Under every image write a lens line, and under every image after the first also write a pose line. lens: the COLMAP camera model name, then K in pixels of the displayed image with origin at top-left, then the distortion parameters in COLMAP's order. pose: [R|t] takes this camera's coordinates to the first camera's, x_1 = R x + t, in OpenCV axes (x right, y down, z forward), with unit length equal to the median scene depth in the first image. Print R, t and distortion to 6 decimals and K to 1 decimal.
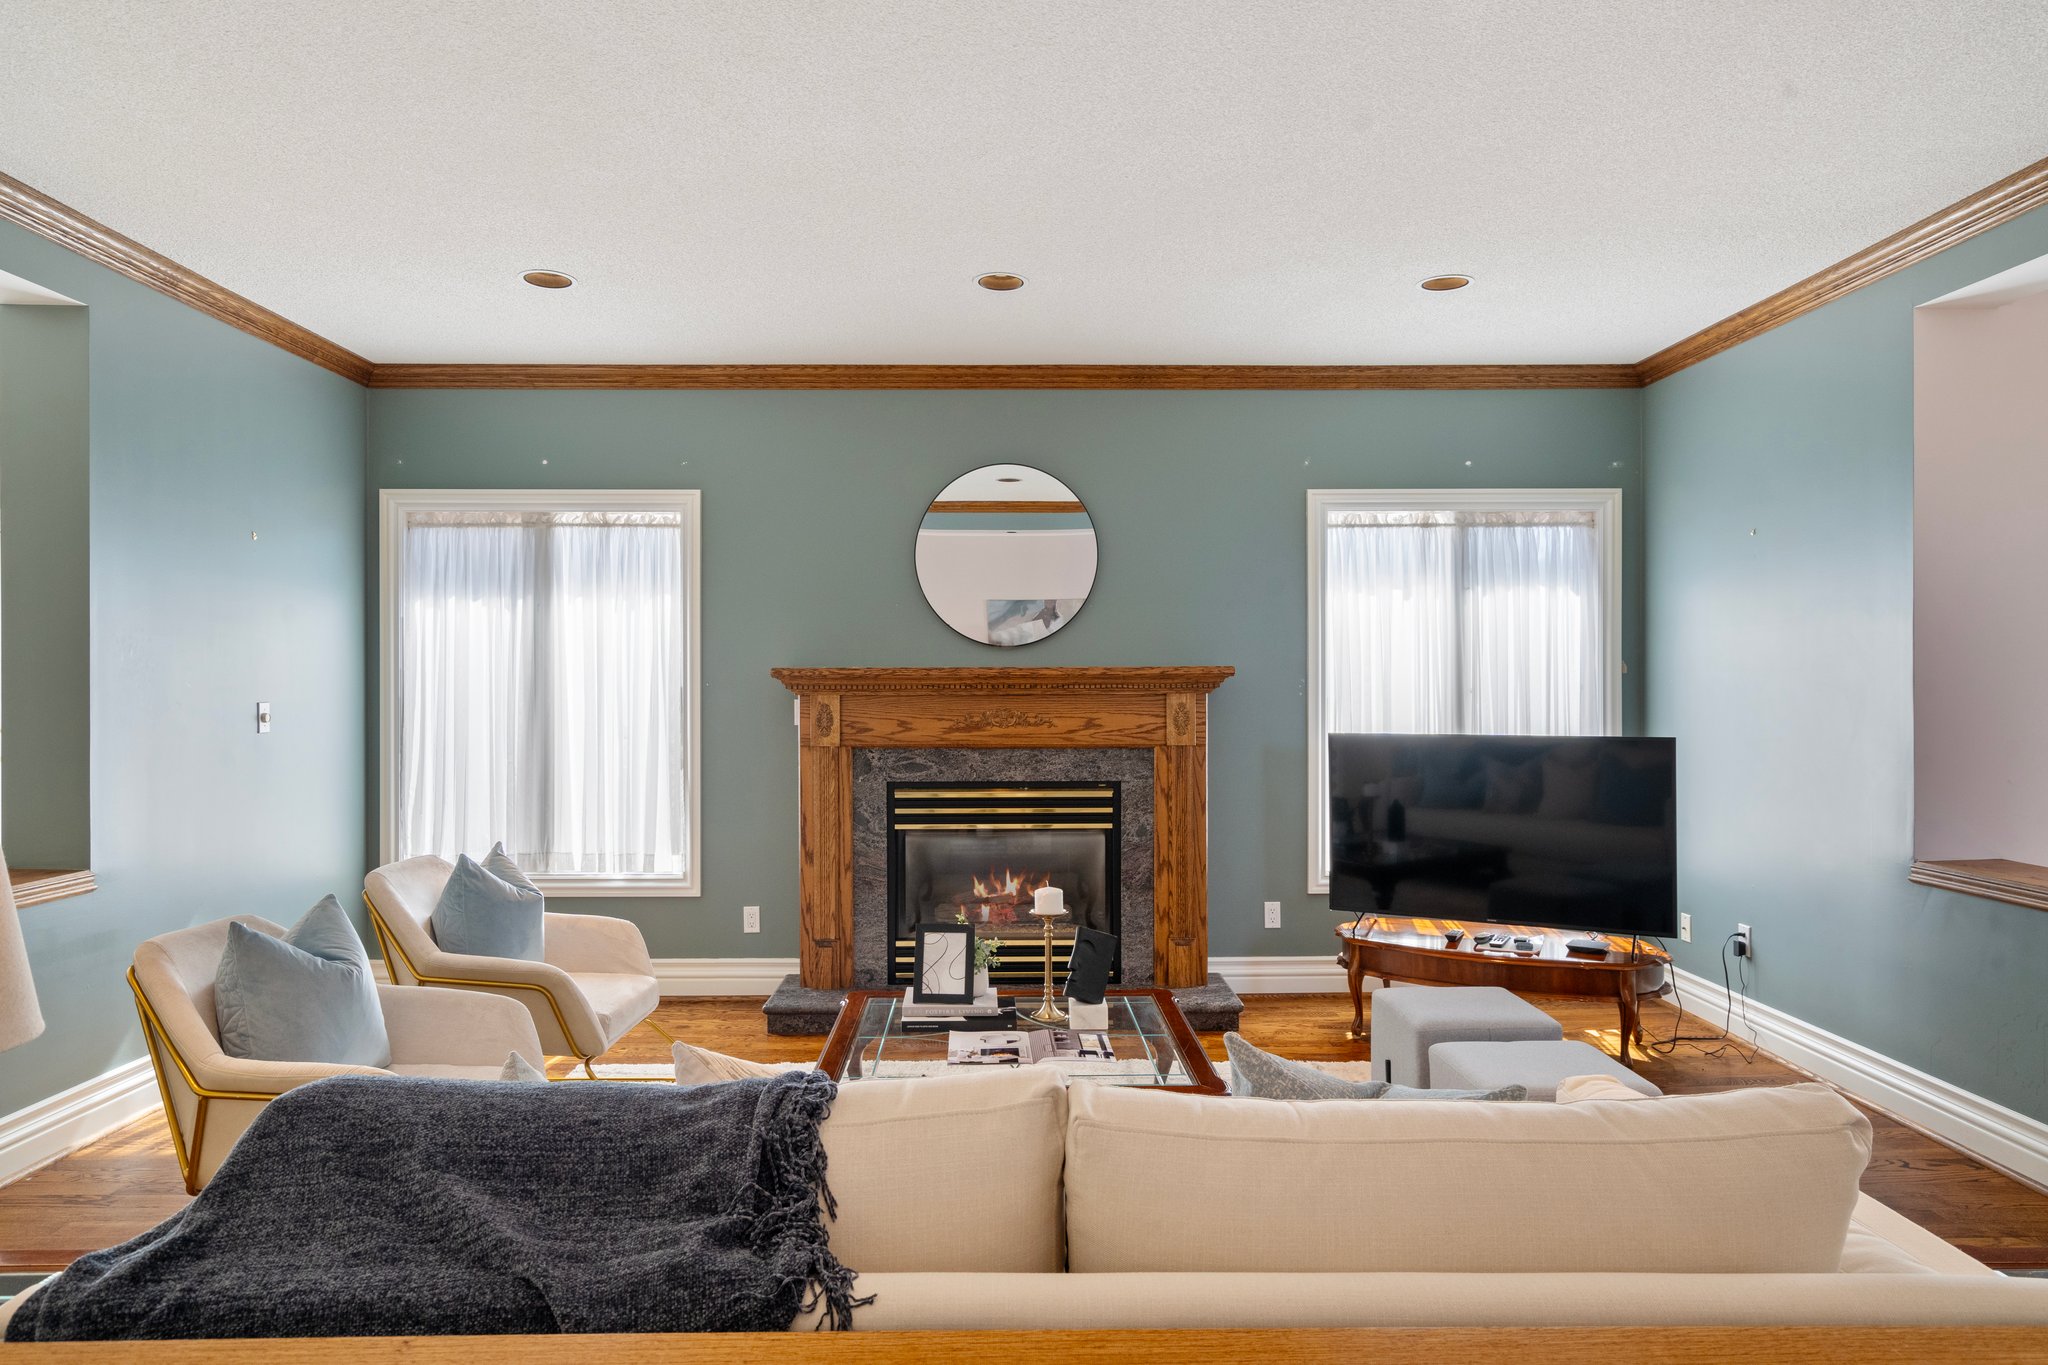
lens RADIAL K [[1253.8, 0, 1024.0], [0, 1253.8, 682.5], [0, 0, 1]] dist [-0.001228, 0.000455]
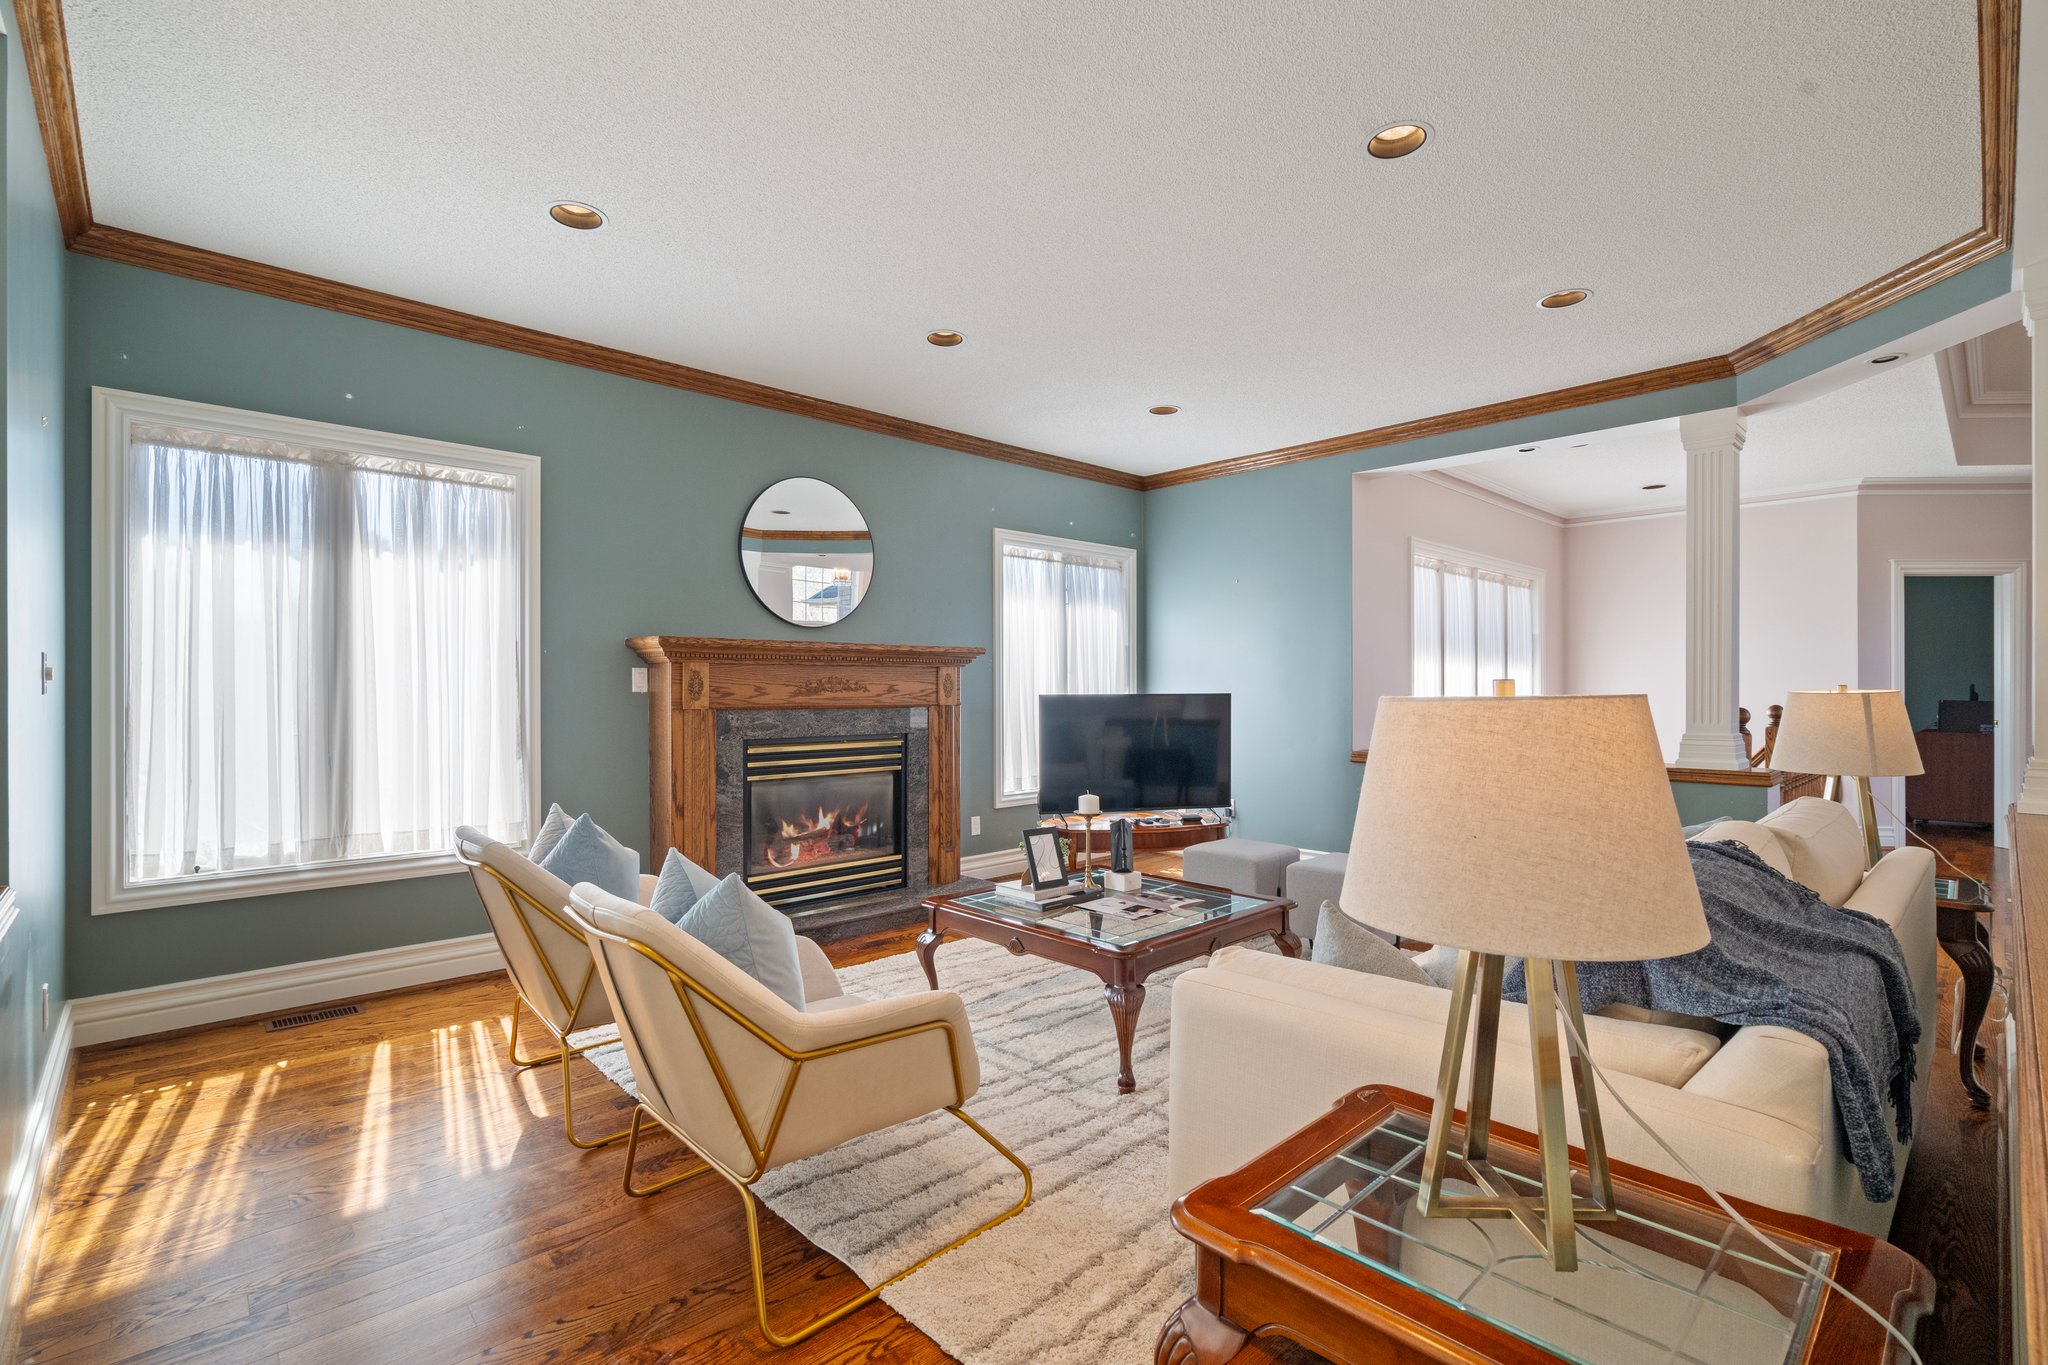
lens RADIAL K [[929.5, 0, 1024.0], [0, 929.5, 682.5], [0, 0, 1]] dist [-0.002775, -0.000245]
pose [[0.736085, 0.005254, 0.676869, -0.493279], [-0.002538, 0.999984, -0.005002, 0.030465], [-0.676885, 0.001964, 0.736087, 0.199868]]
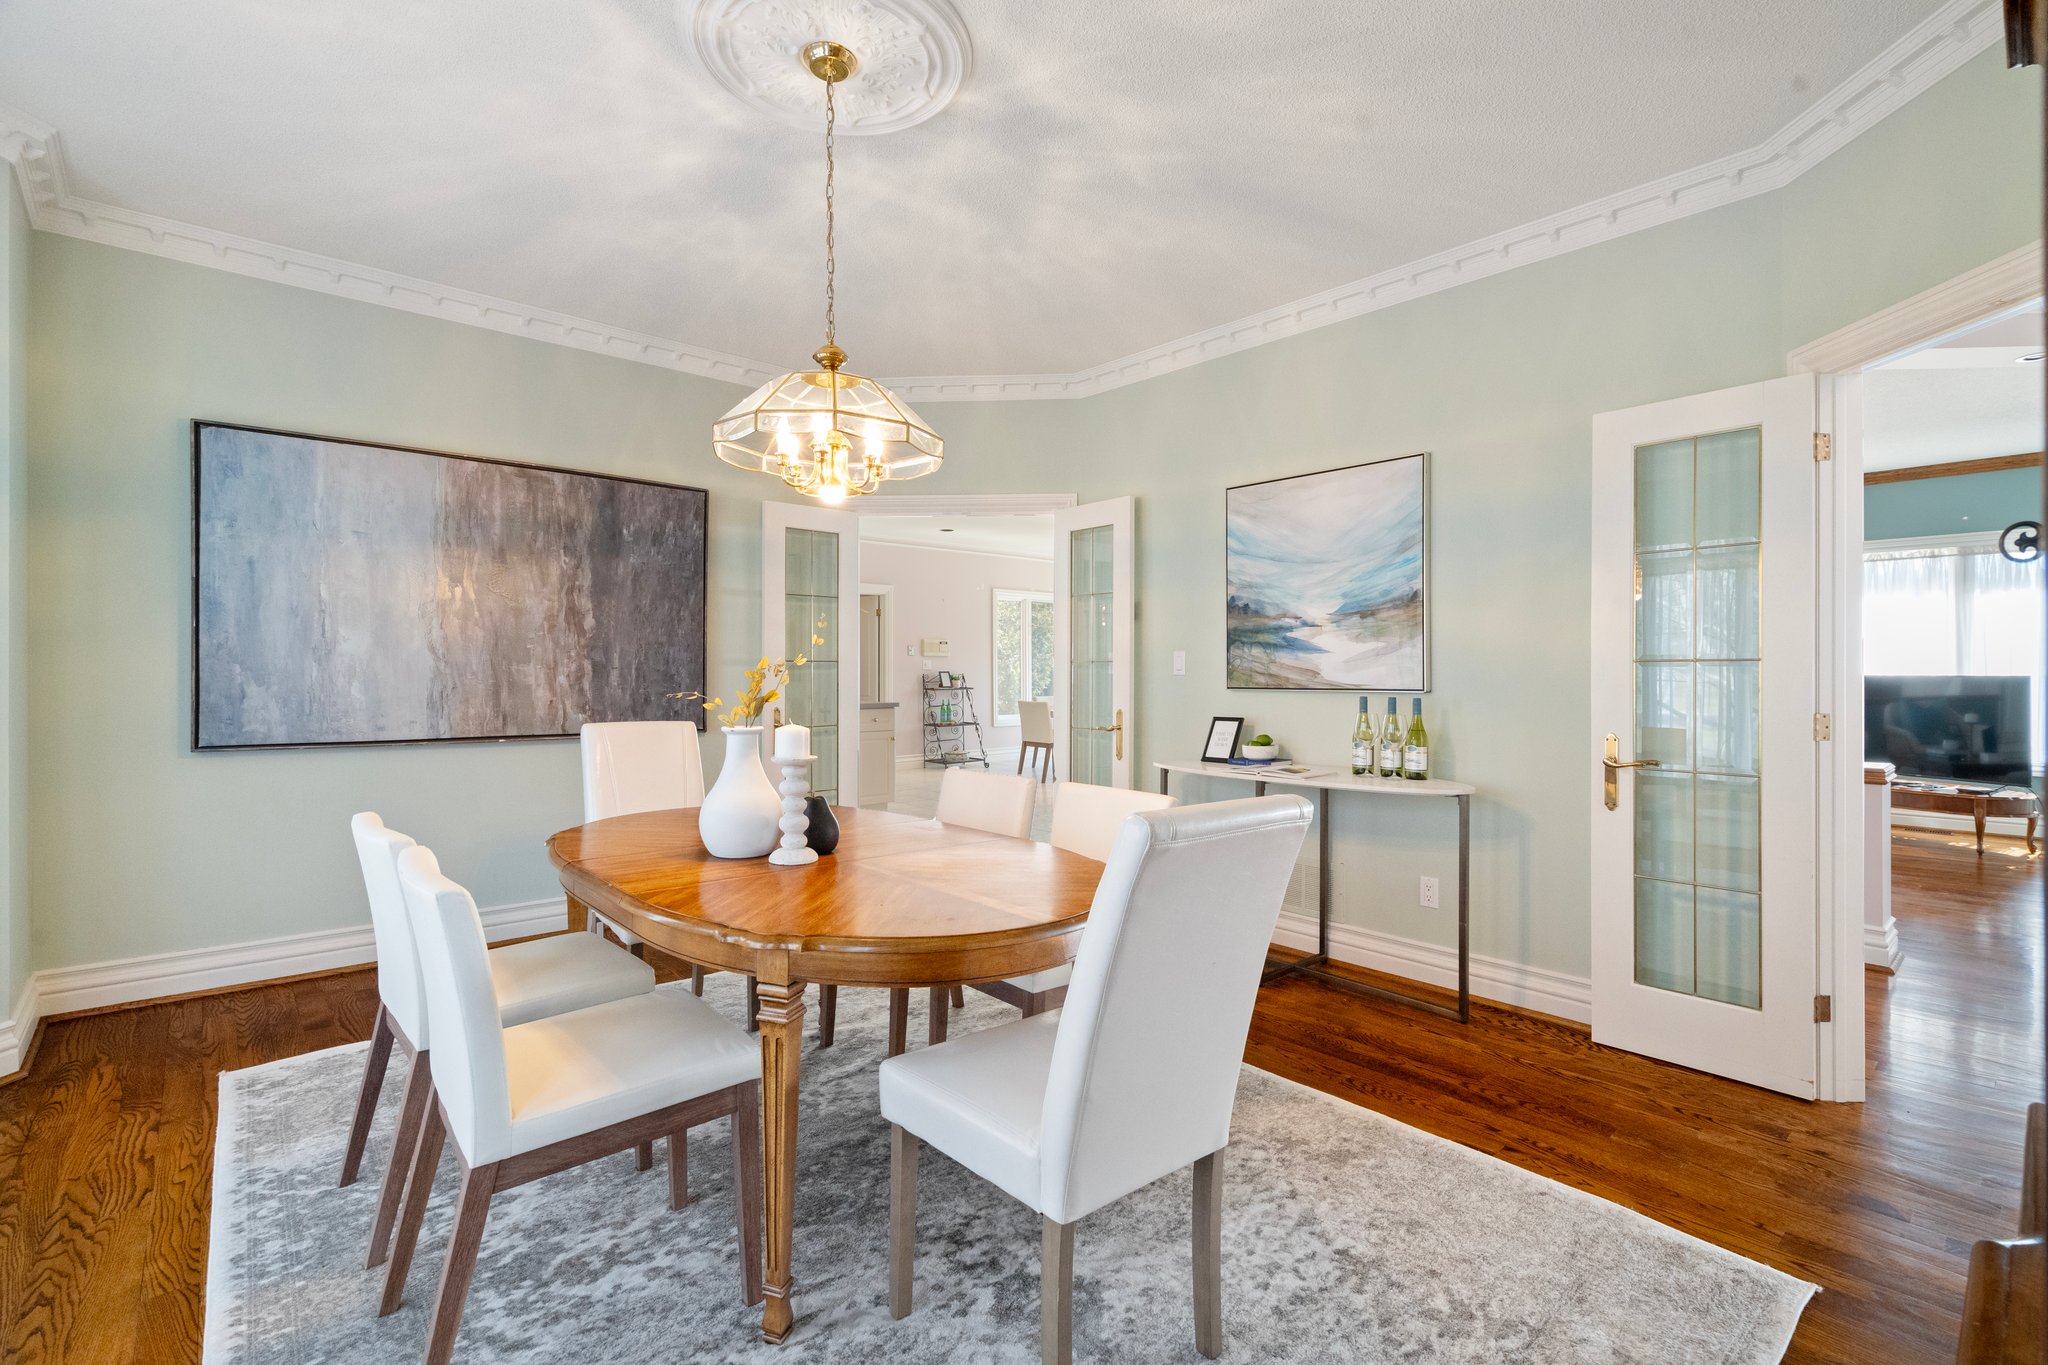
lens RADIAL K [[926.8, 0, 1026.2], [0, 926.8, 671.9], [0, 0, 1]] dist [-0.001844, -0.000427]
pose [[0.652289, 0.004361, -0.757958, 0.498492], [0.000748, 0.999979, 0.006397, 0.024455], [0.757970, -0.004739, 0.652272, -0.808494]]
